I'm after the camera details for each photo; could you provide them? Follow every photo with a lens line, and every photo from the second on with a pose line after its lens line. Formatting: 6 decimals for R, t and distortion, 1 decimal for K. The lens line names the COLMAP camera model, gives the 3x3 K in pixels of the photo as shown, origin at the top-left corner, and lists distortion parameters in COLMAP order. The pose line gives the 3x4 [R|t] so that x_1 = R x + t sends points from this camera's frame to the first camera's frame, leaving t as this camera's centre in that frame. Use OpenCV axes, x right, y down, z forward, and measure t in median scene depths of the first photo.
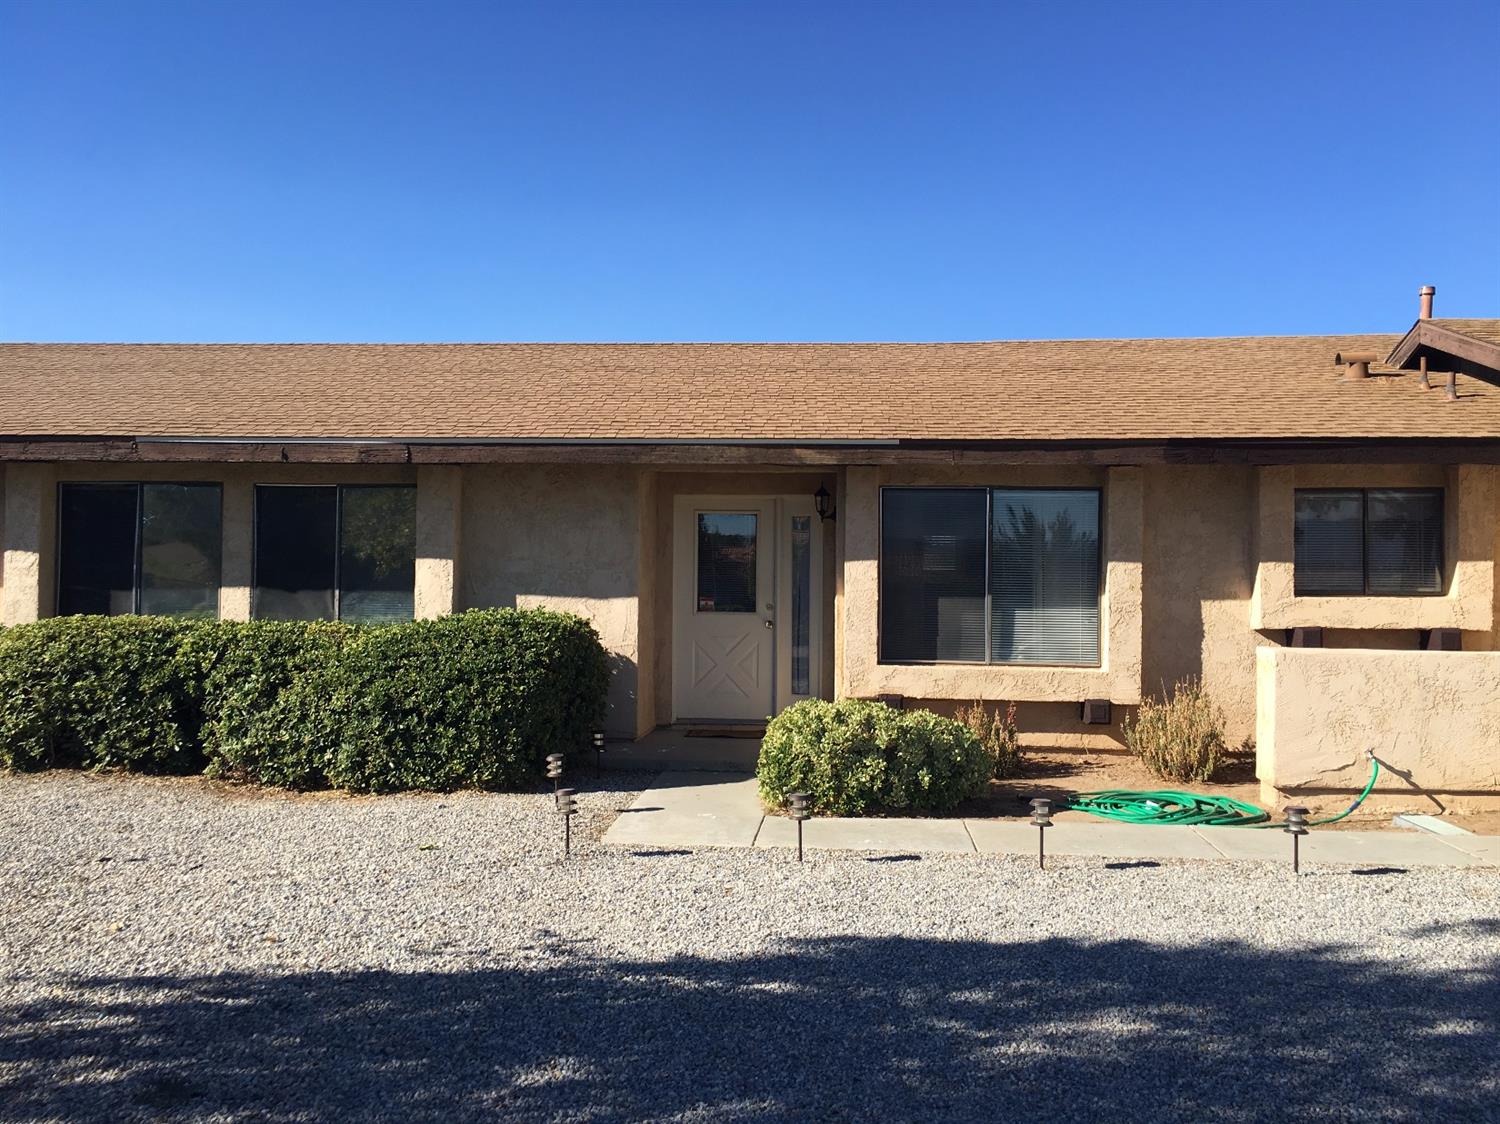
lens RADIAL K [[1260.2, 0, 755.3], [0, 1260.2, 561.8], [0, 0, 1]] dist [0.077182, -0.099243]
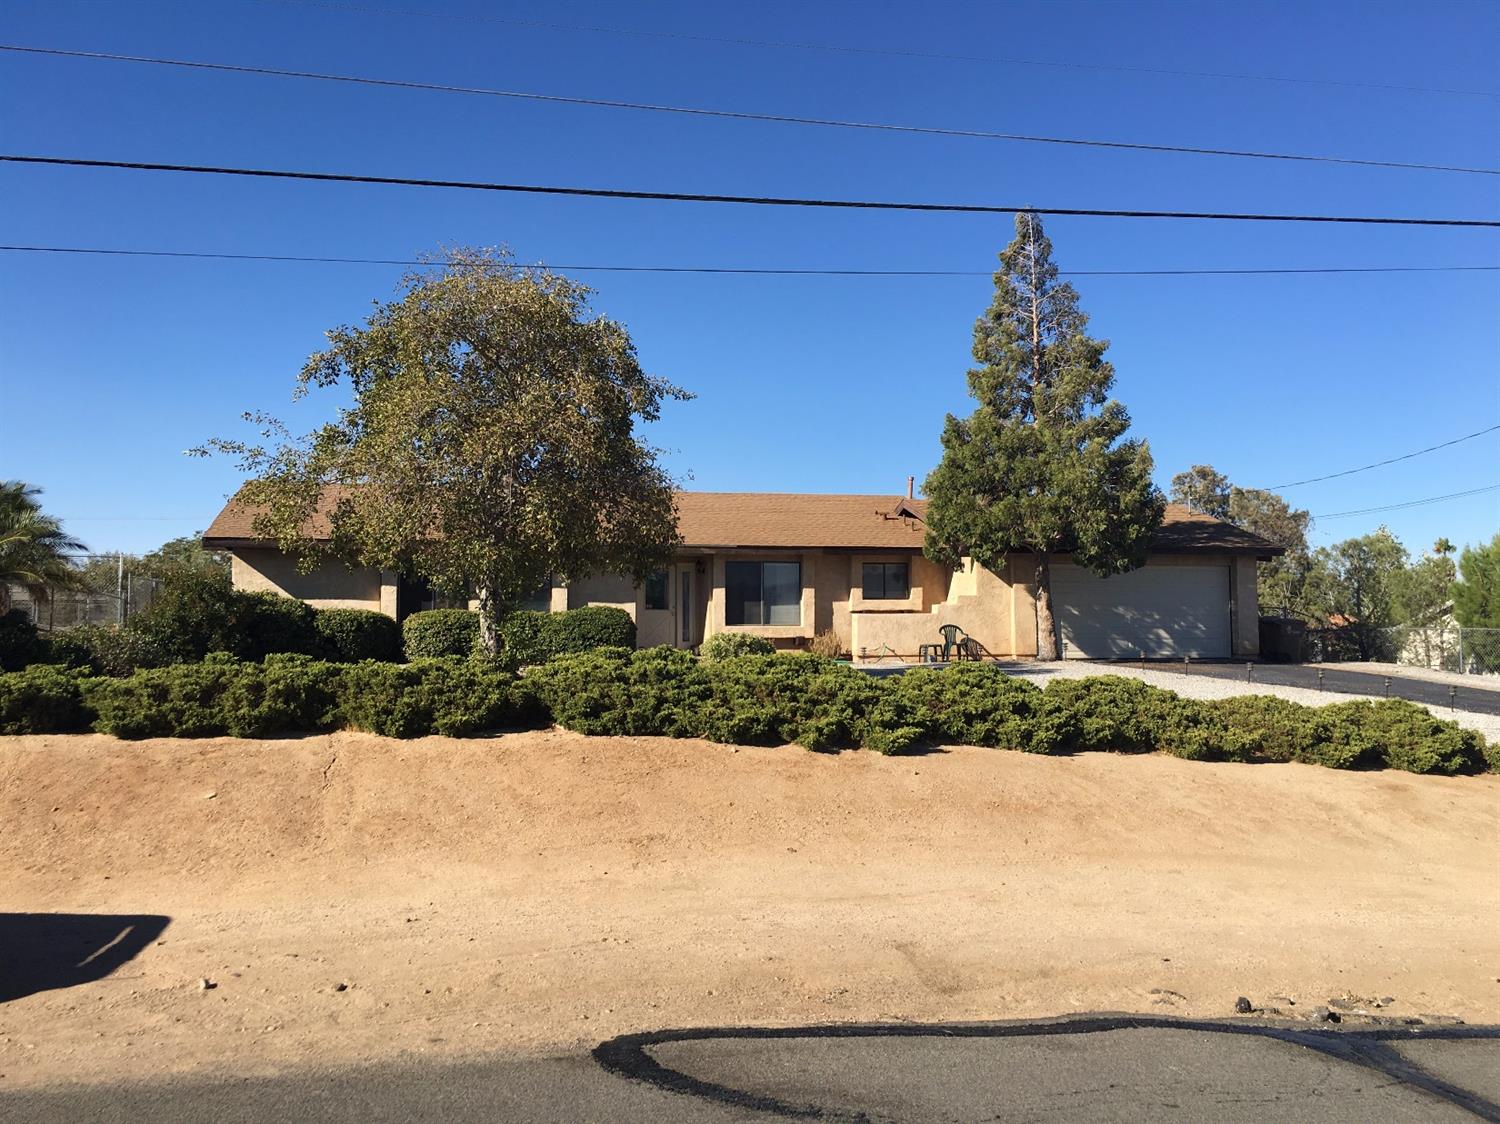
lens RADIAL K [[1260.2, 0, 755.3], [0, 1260.2, 561.8], [0, 0, 1]] dist [0.077182, -0.099243]
pose [[0.950236, 0.003539, 0.311512, -0.715535], [0.006880, 0.999453, -0.032343, 0.031877], [-0.311456, 0.032876, 0.949692, -1.682485]]
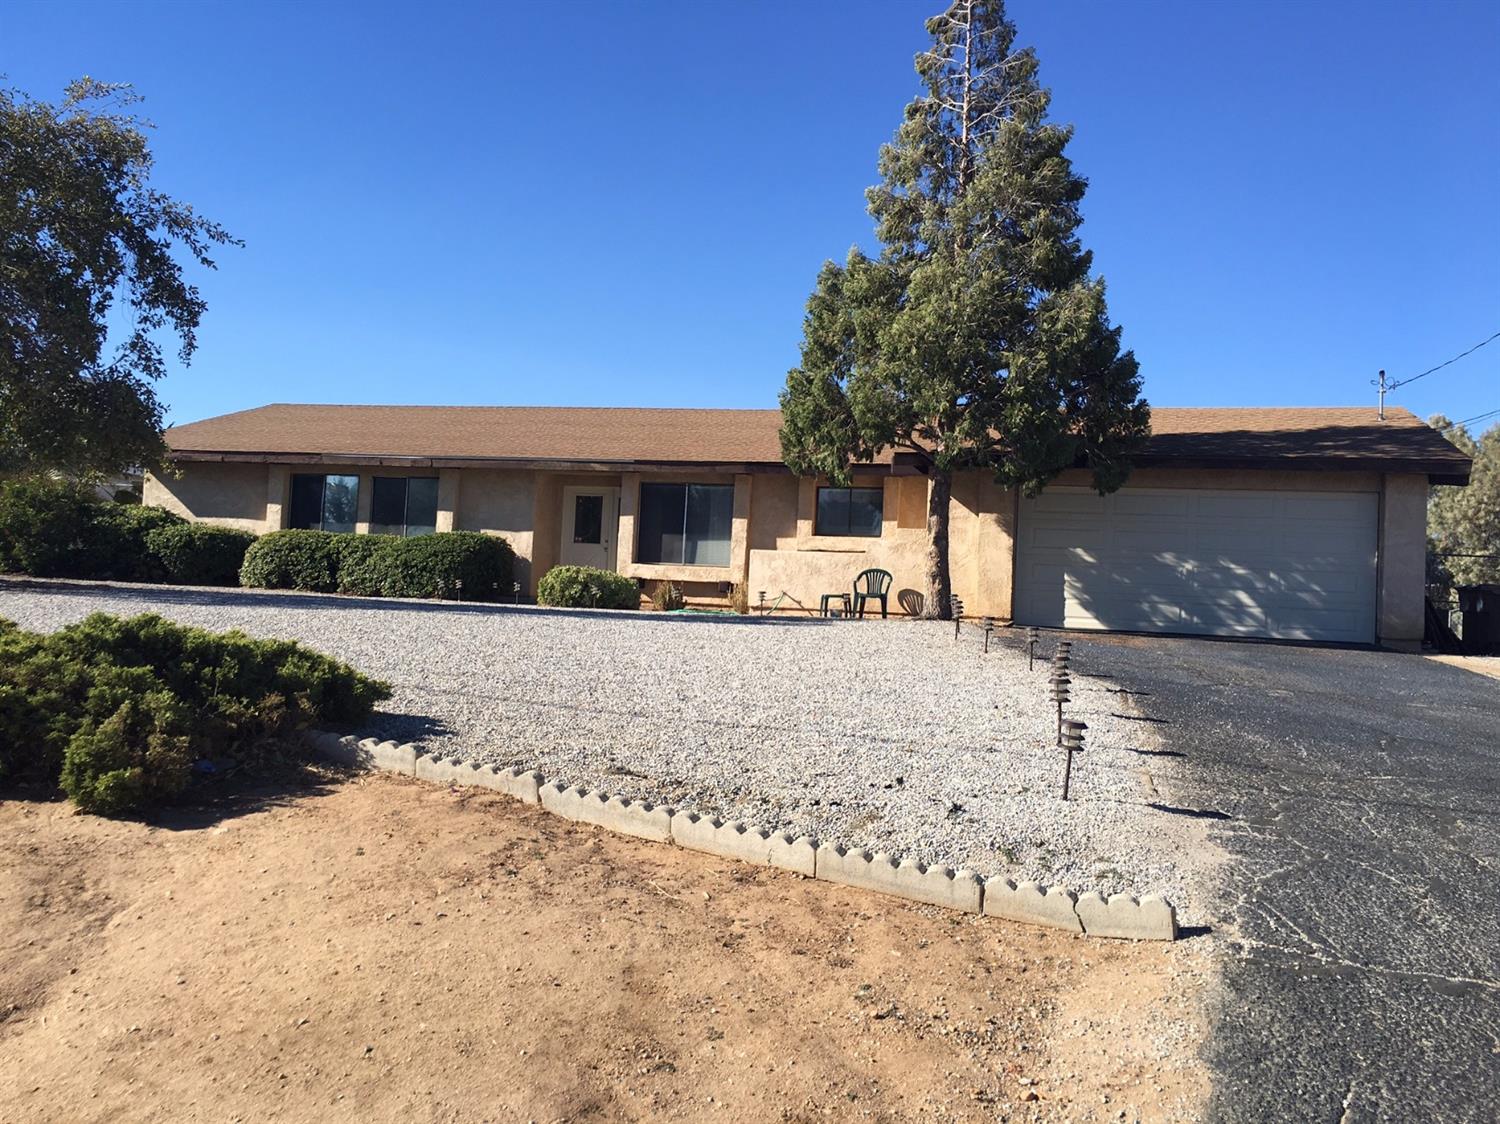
lens RADIAL K [[1260.2, 0, 755.3], [0, 1260.2, 561.8], [0, 0, 1]] dist [0.077182, -0.099243]
pose [[0.984100, 0.030651, -0.174948, 0.700179], [-0.034469, 0.999228, -0.018825, 0.114685], [0.174236, 0.024555, 0.984398, -1.127931]]
